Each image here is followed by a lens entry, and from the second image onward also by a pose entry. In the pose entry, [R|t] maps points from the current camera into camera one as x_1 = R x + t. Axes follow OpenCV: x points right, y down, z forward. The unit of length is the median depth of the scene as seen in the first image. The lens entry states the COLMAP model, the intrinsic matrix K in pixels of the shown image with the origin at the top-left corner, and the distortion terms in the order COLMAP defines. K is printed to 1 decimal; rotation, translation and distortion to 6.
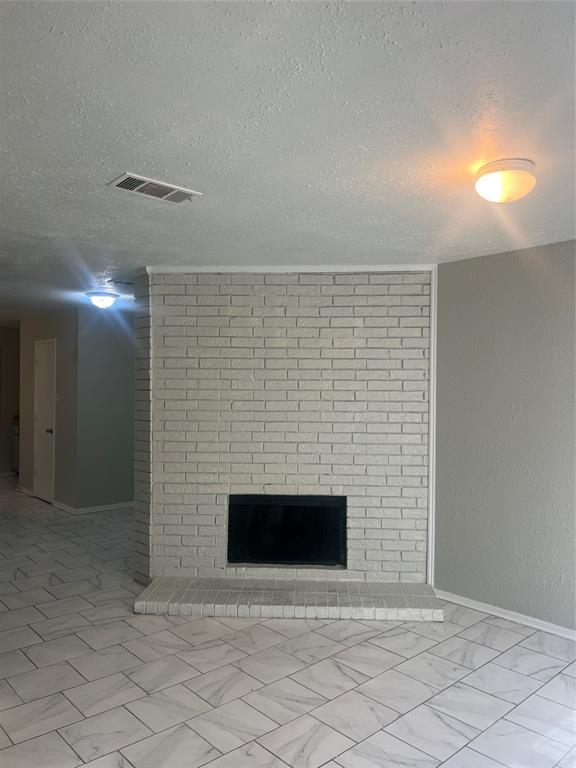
lens RADIAL K [[572.7, 0, 292.4], [0, 572.7, 384.1], [0, 0, 1]] dist [0.026059, -0.050497]
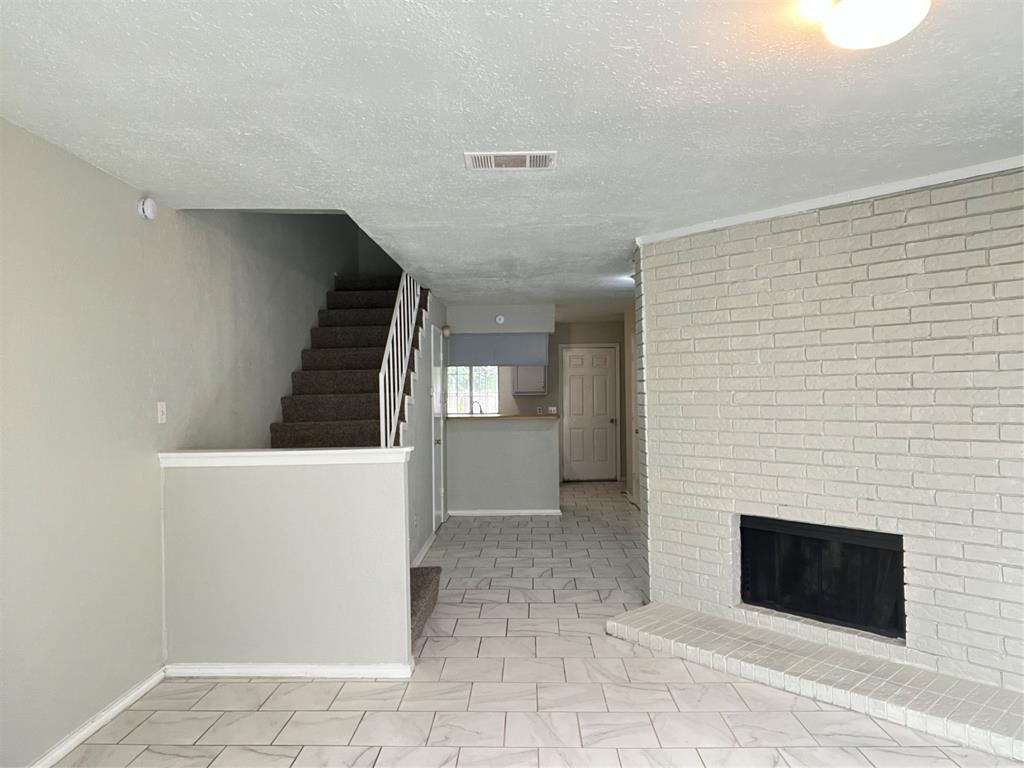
lens RADIAL K [[691.6, 0, 507.4], [0, 691.6, 382.4], [0, 0, 1]] dist [-0.003023, -0.019988]
pose [[0.710341, -0.026283, -0.703367, 0.332103], [0.025752, 0.999604, -0.011346, 0.019213], [0.703387, -0.010054, 0.710736, 0.126563]]
